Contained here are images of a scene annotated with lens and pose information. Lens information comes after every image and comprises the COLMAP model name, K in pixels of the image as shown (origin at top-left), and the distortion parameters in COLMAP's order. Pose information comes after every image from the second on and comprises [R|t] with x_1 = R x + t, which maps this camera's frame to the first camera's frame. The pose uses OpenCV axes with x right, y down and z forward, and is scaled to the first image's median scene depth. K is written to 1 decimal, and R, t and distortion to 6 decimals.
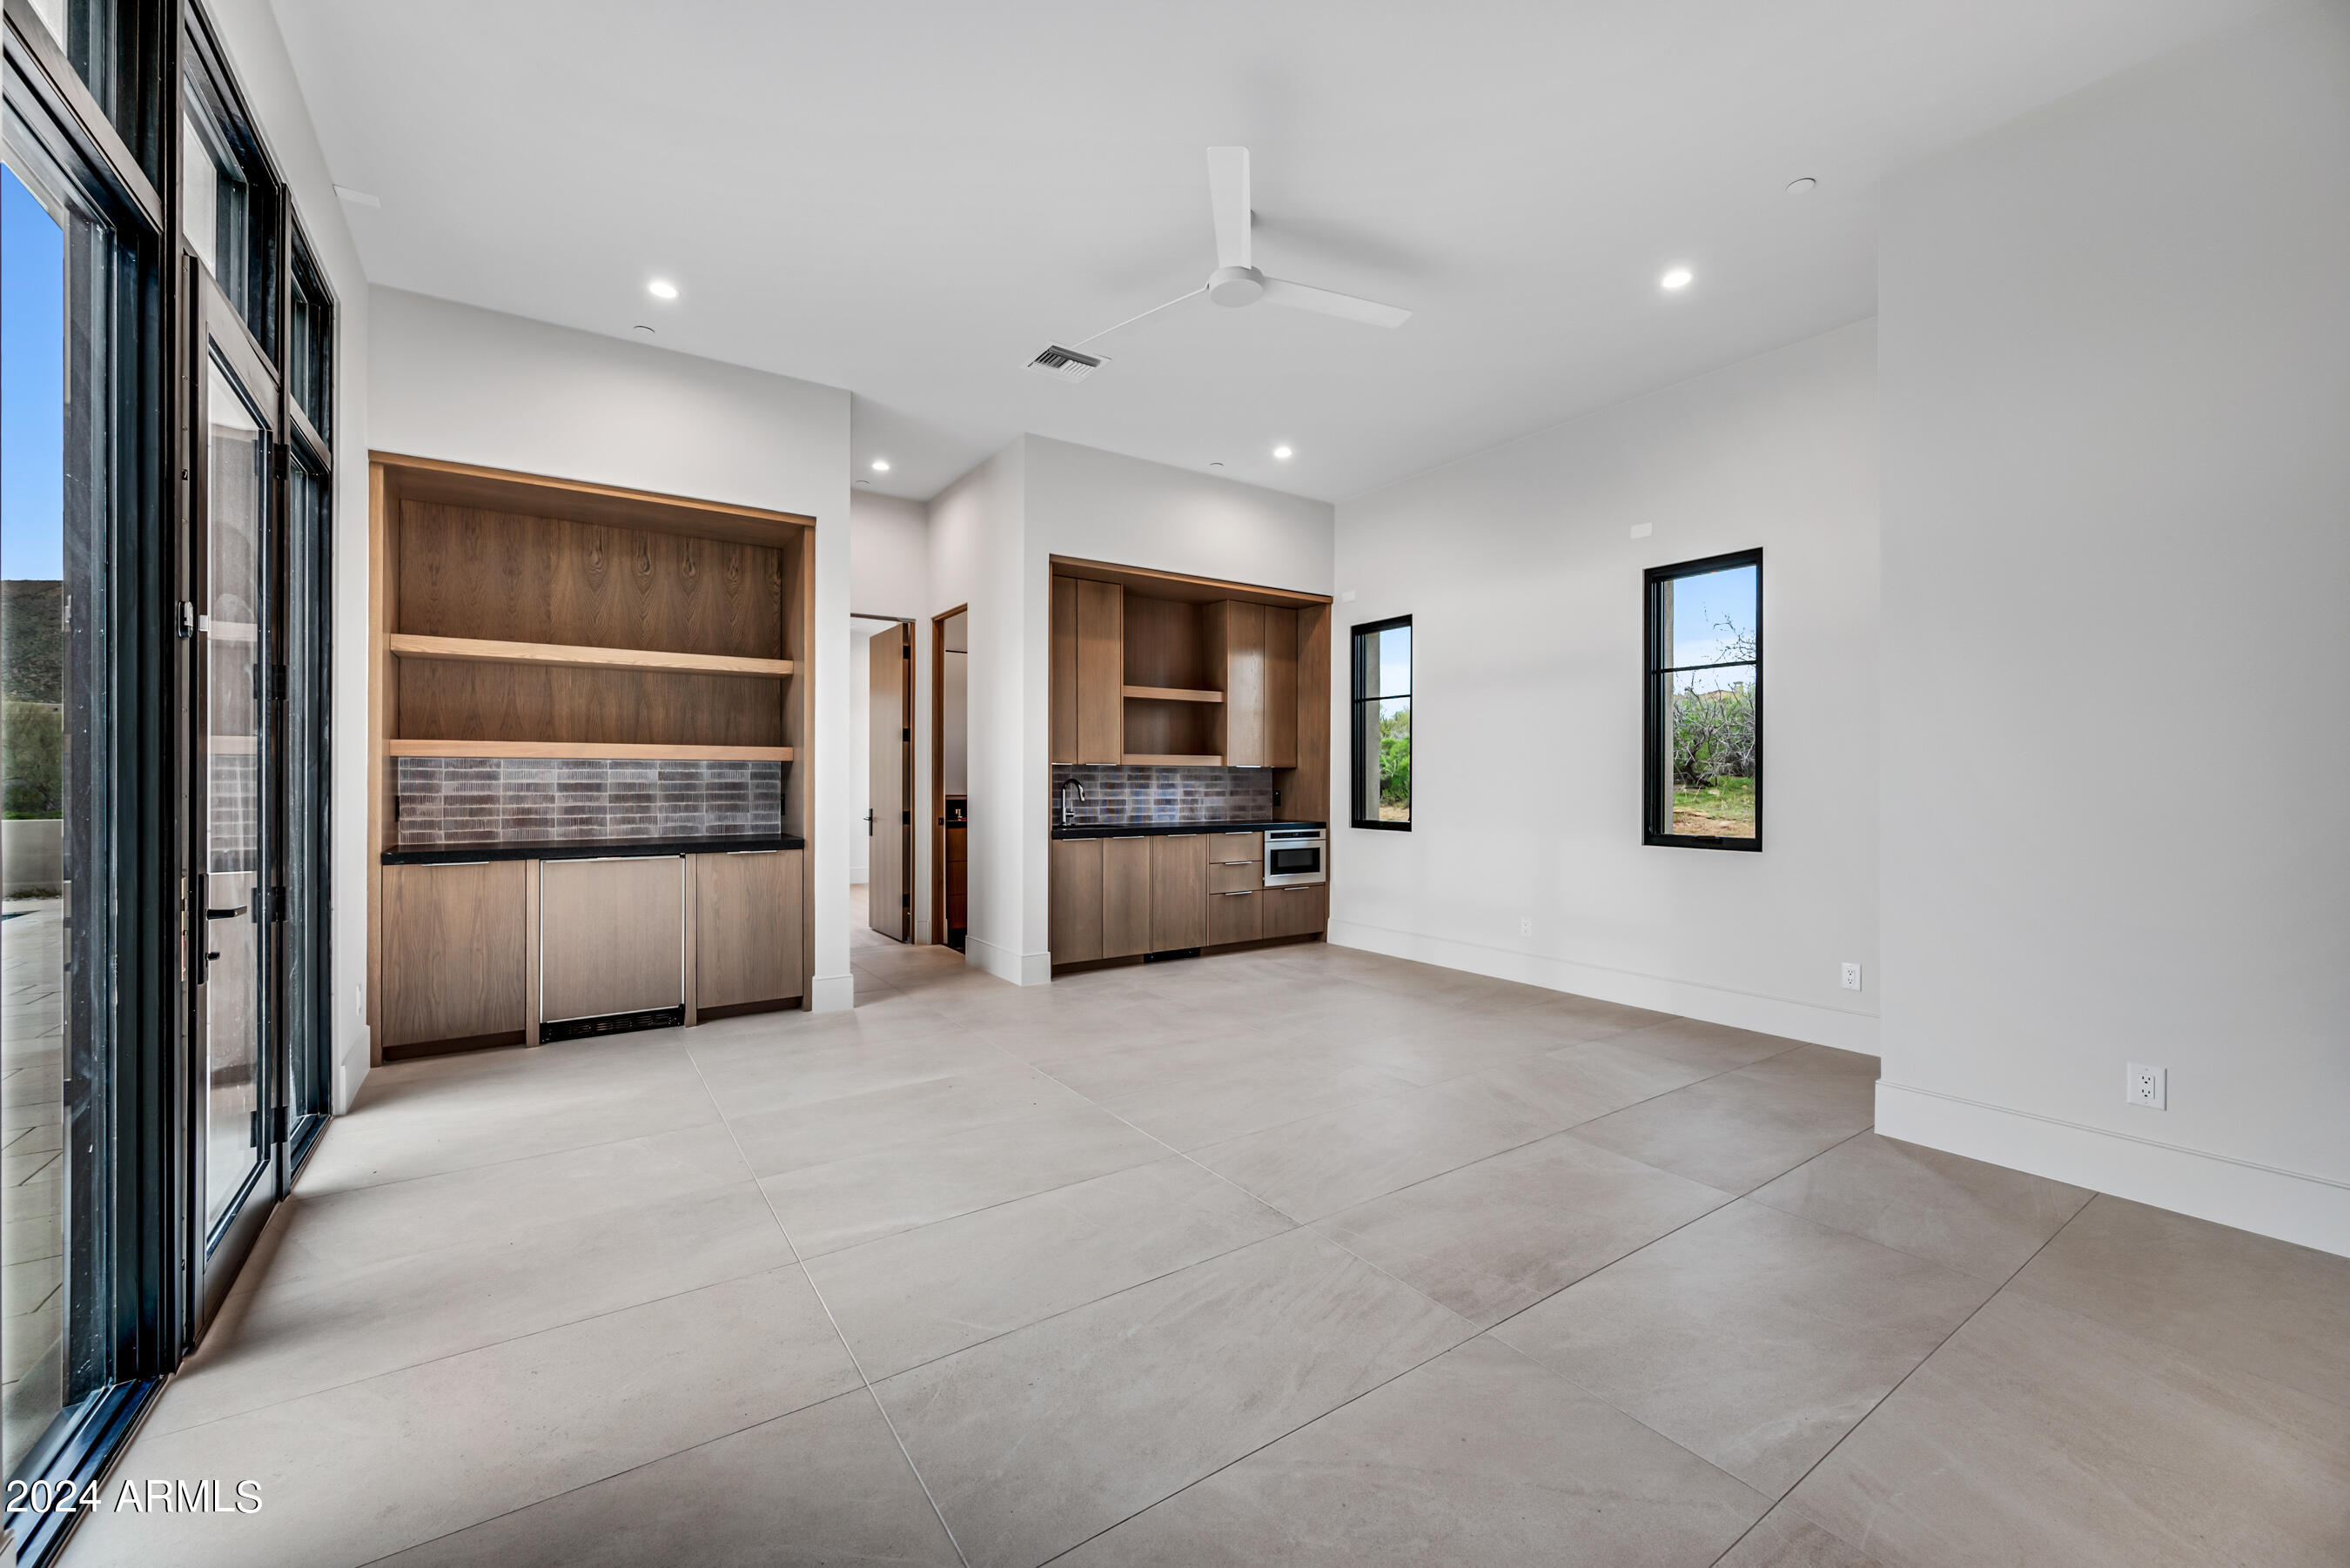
lens RADIAL K [[926.0, 0, 1177.1], [0, 926.0, 782.4], [0, 0, 1]] dist [-0.001093, -0.000066]
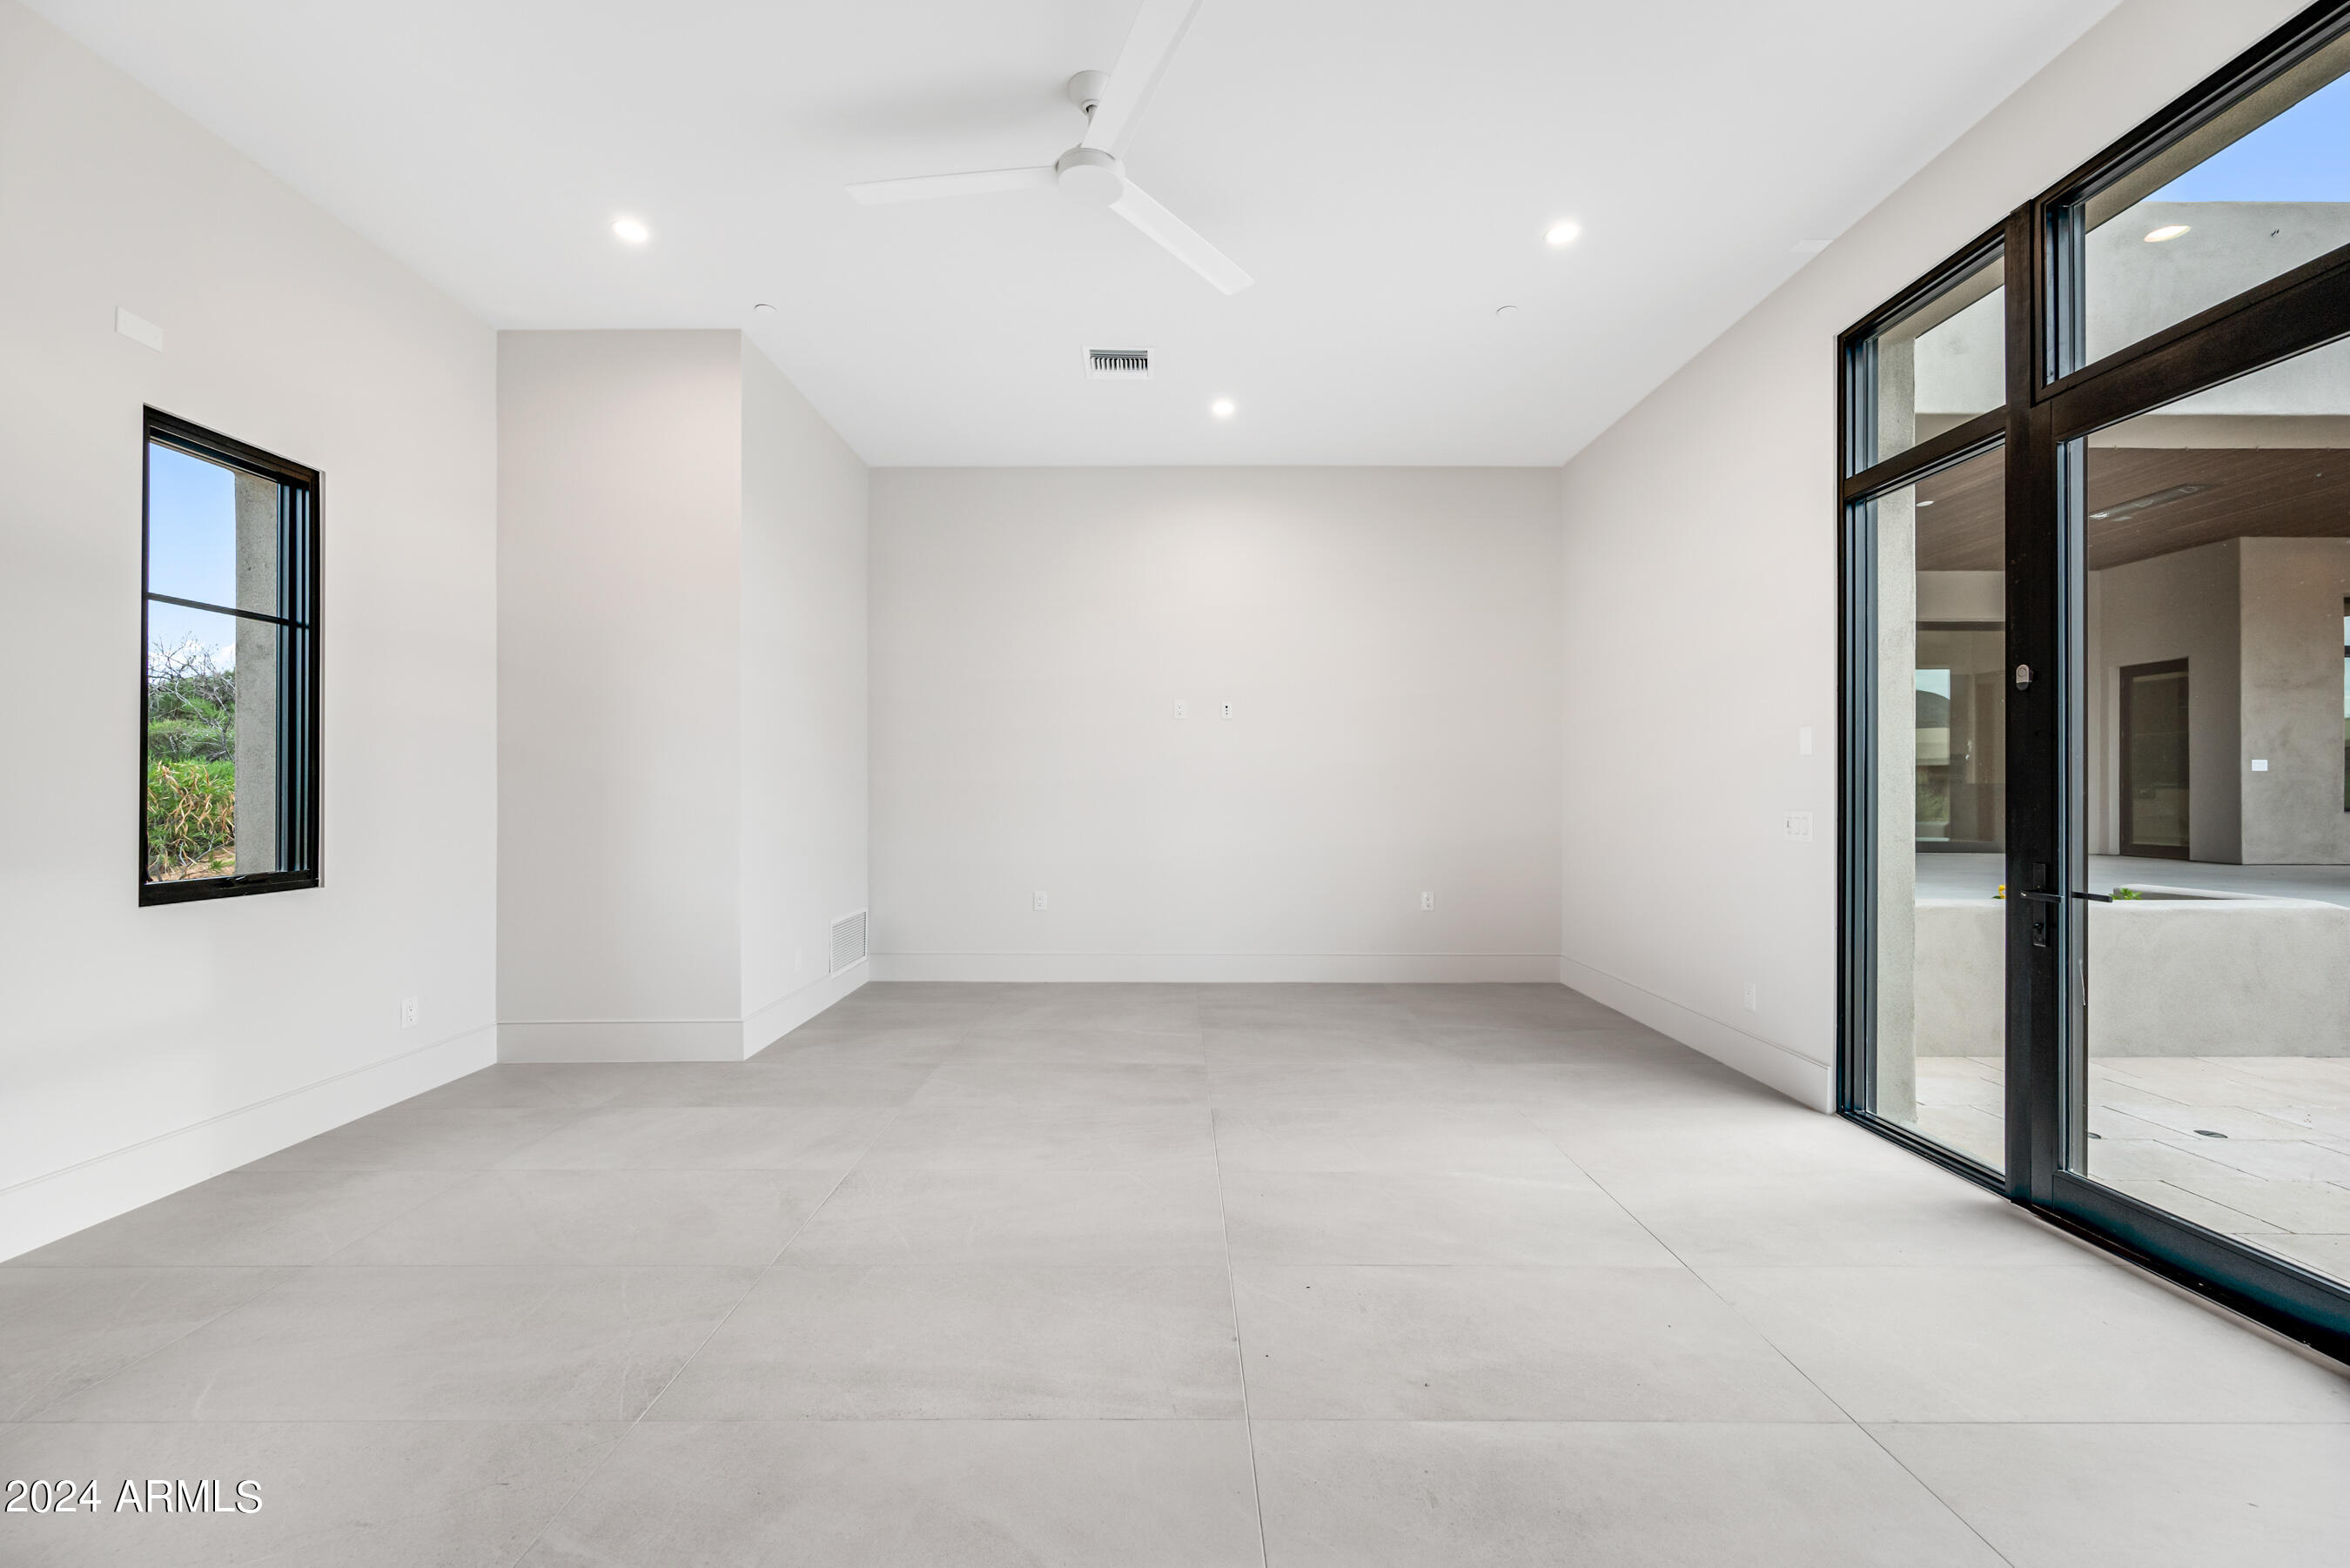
lens RADIAL K [[926.0, 0, 1177.1], [0, 926.0, 782.4], [0, 0, 1]] dist [-0.001093, -0.000066]
pose [[-0.823821, 0.001281, 0.566849, -0.235611], [-0.001923, 0.999985, -0.005055, -0.002841], [-0.566847, -0.005255, -0.823806, 0.834996]]
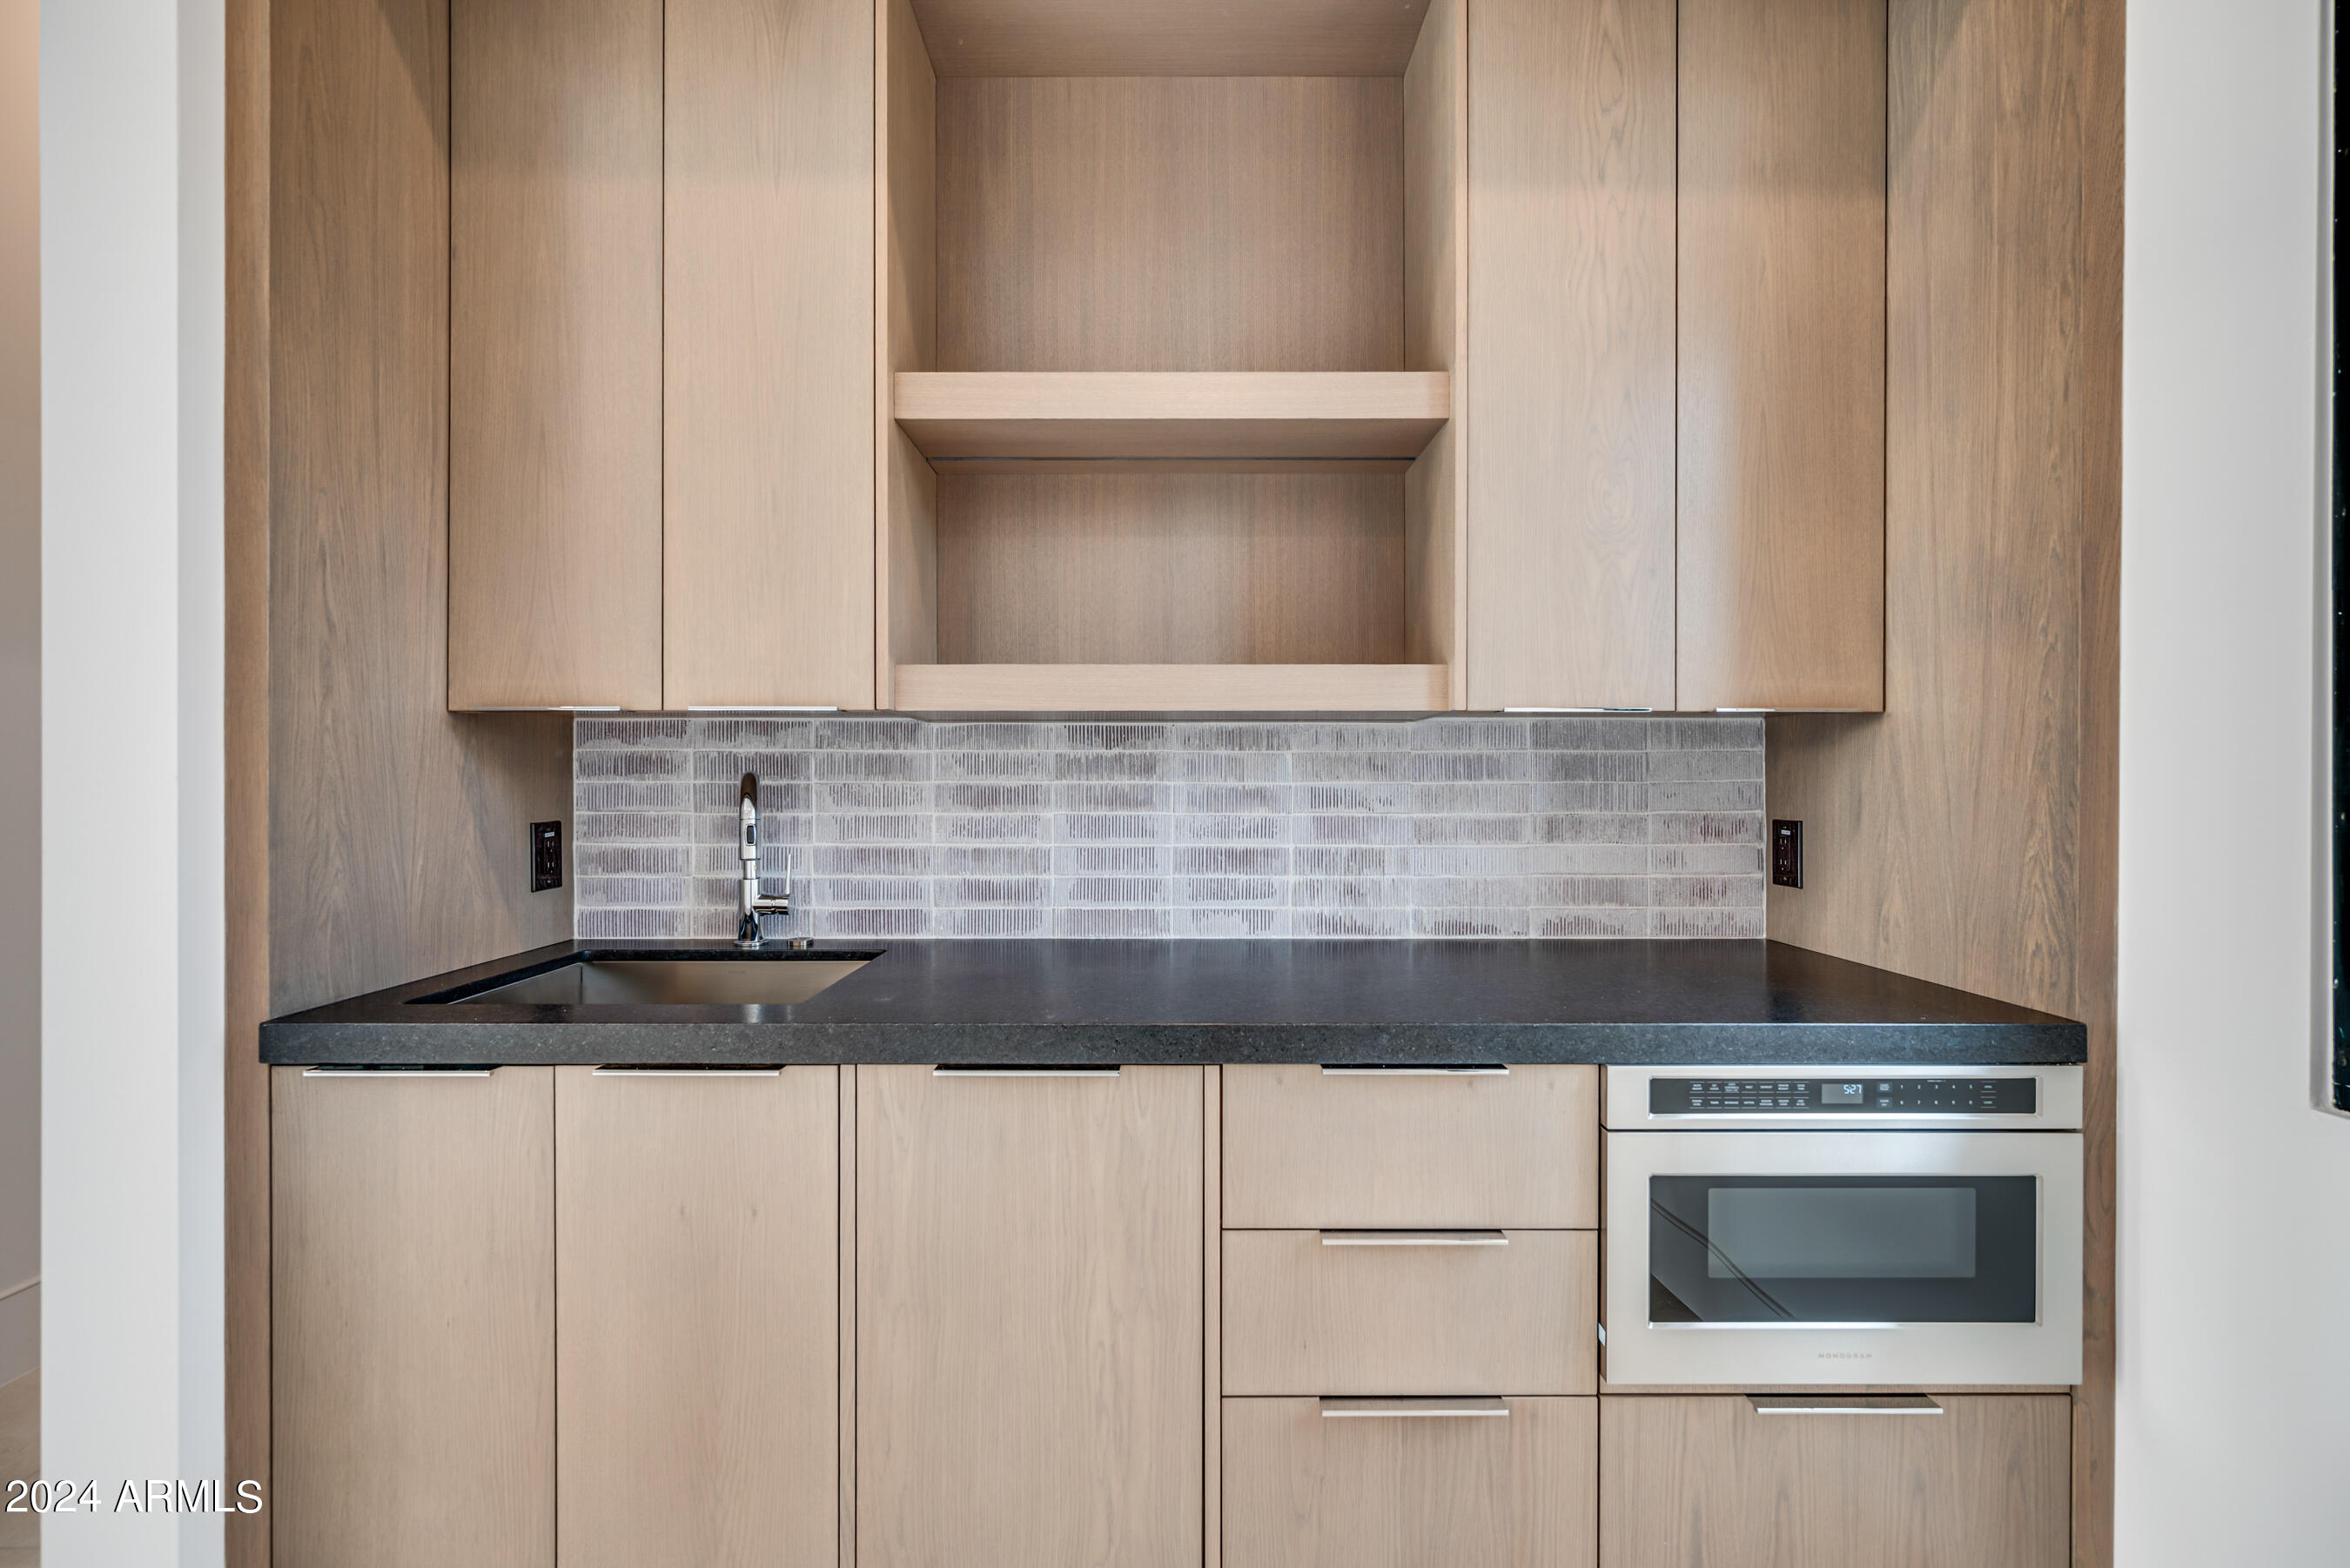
lens RADIAL K [[926.0, 0, 1177.1], [0, 926.0, 782.4], [0, 0, 1]] dist [-0.001093, -0.000066]
pose [[0.826204, -0.000363, -0.563370, 0.125436], [0.000761, 1.000000, 0.000472, -0.000671], [0.563370, -0.000819, 0.826204, 0.809082]]
